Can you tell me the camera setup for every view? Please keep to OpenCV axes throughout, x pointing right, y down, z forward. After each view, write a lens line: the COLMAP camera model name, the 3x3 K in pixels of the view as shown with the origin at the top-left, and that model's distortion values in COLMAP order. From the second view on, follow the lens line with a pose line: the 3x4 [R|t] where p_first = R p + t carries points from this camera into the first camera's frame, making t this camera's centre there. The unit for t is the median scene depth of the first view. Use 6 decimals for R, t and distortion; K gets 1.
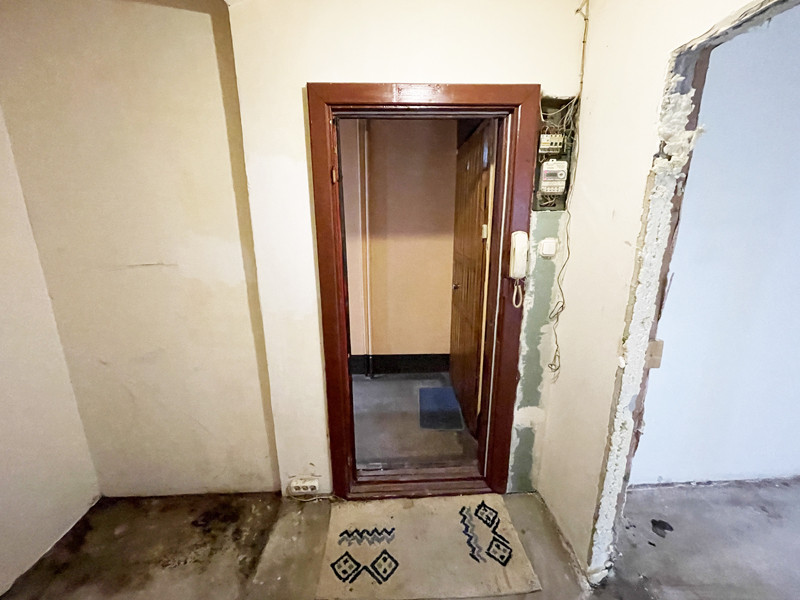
lens RADIAL K [[330.1, 0, 396.8], [0, 330.1, 299.4], [0, 0, 1]] dist [-0.003244, 0.000462]
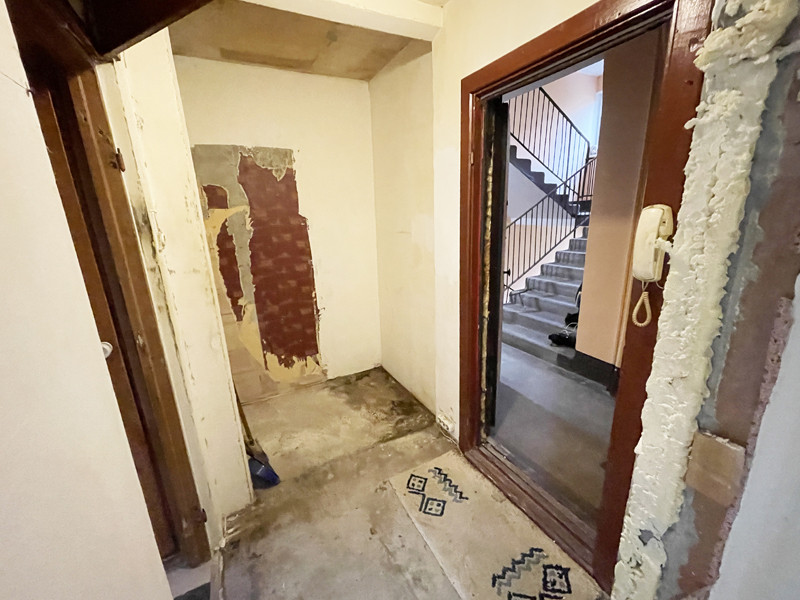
lens RADIAL K [[330.1, 0, 401.9], [0, 330.1, 300.1], [0, 0, 1]] dist [-0.003244, 0.000462]
pose [[0.442760, 0.228396, -0.867063, 0.658727], [-0.187482, 0.969220, 0.159569, -0.038073], [0.876820, 0.091908, 0.471952, 0.270791]]
